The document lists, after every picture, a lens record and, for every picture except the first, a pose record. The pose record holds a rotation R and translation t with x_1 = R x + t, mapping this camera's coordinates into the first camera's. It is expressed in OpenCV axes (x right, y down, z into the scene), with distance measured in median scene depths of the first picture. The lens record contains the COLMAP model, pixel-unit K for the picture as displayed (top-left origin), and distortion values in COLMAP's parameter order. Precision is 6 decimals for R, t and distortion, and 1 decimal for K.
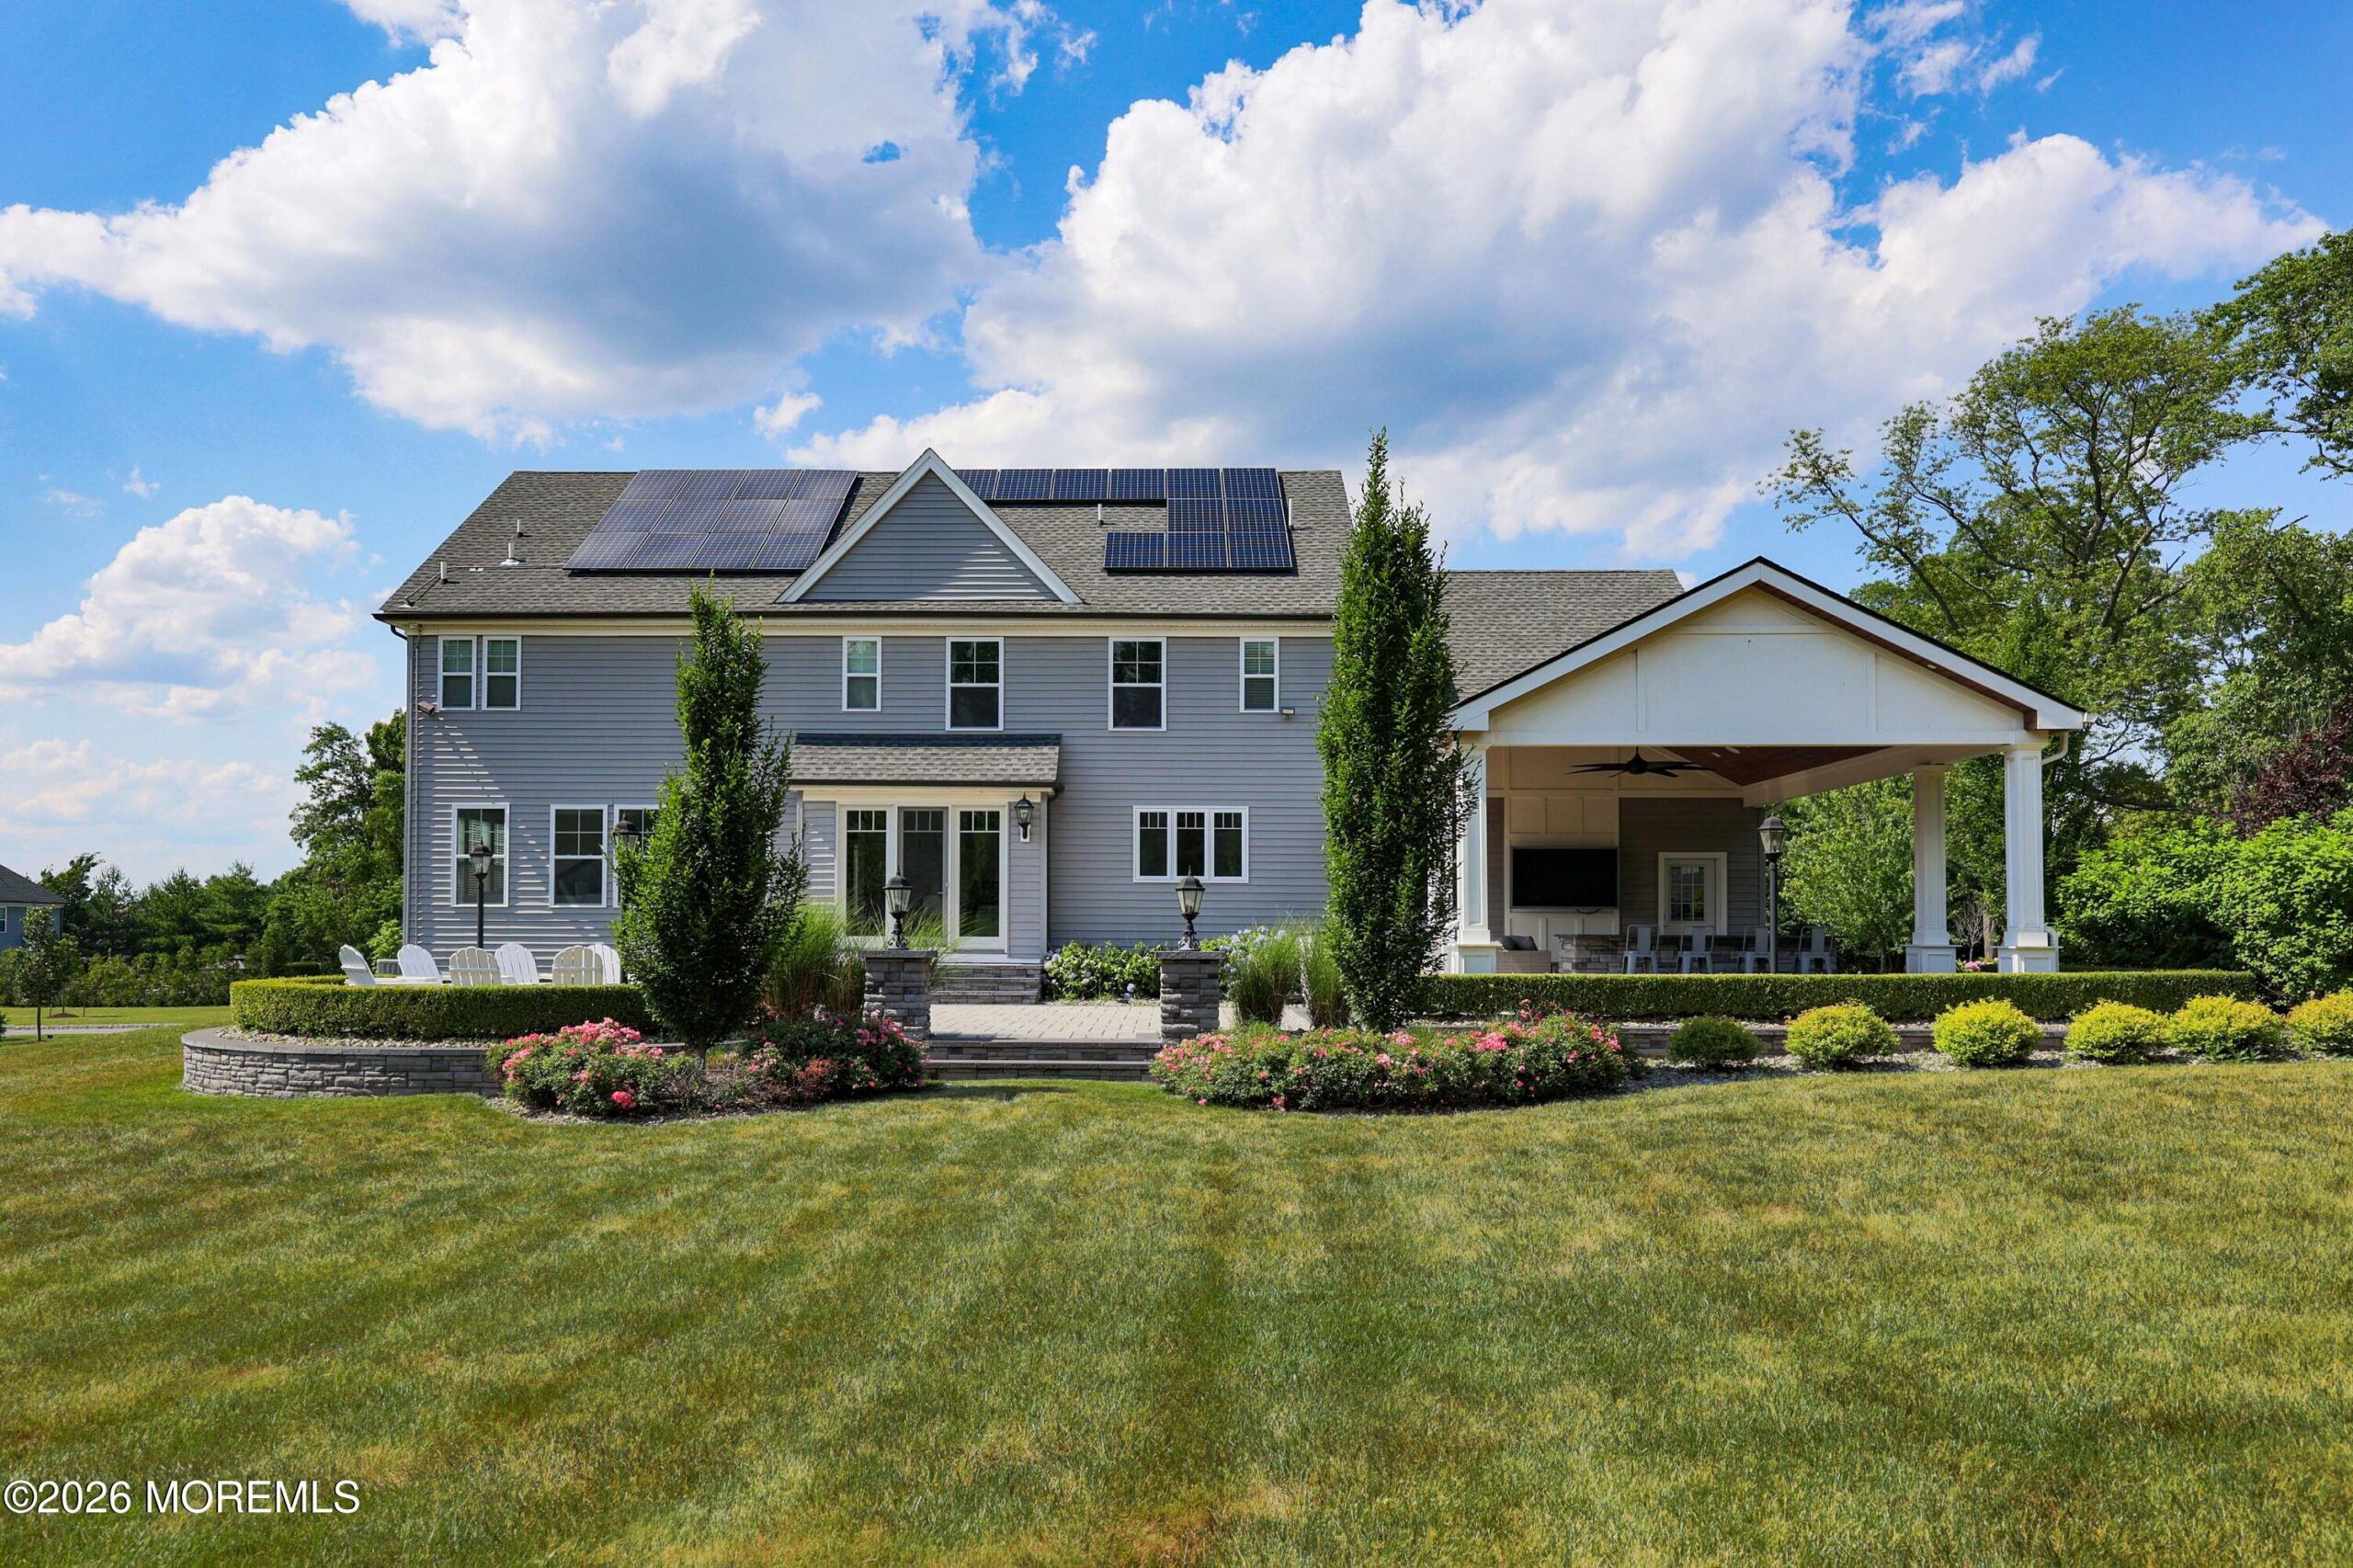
lens RADIAL K [[1575.7, 0, 1076.2], [0, 1575.7, 812.8], [0, 0, 1]] dist [0.012108, -0.003388]
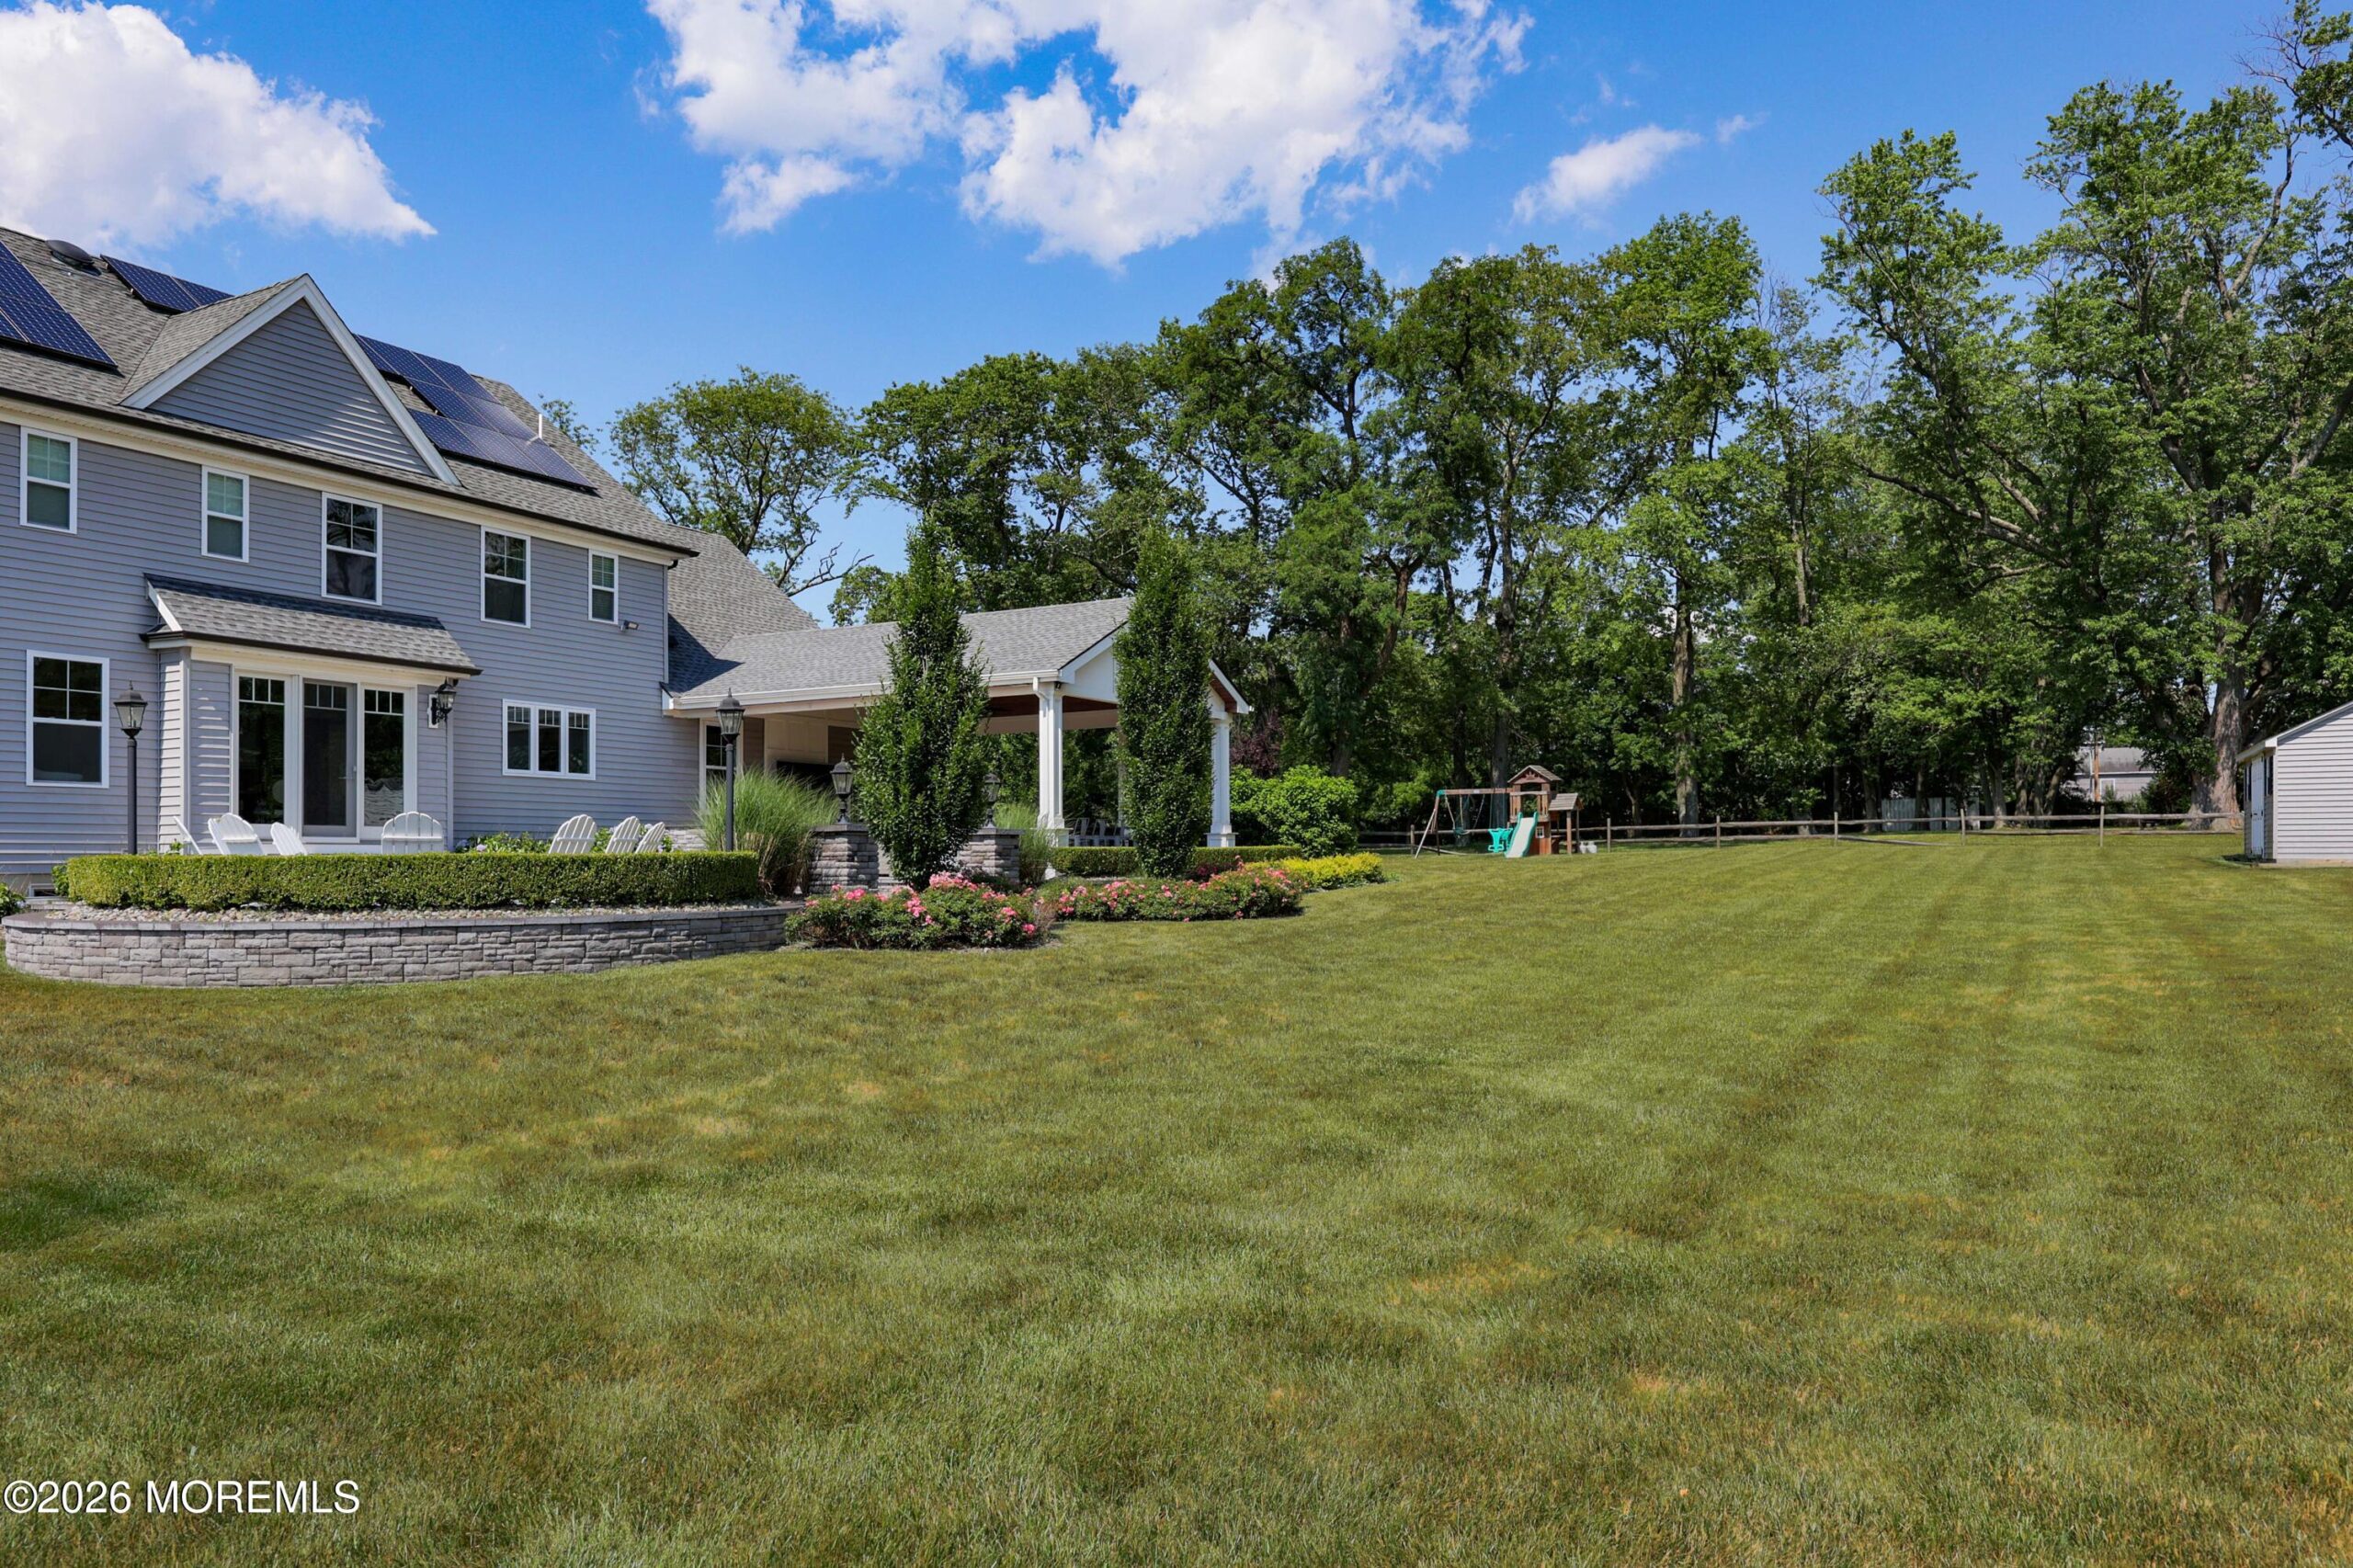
lens RADIAL K [[1540.1, 0, 1210.4], [0, 1540.1, 818.6], [0, 0, 1]] dist [0.001244, -0.002266]
pose [[0.443383, 0.017224, 0.896167, -0.646572], [-0.062367, 0.997985, 0.011675, 0.032314], [-0.894160, -0.061067, 0.443564, 0.154679]]
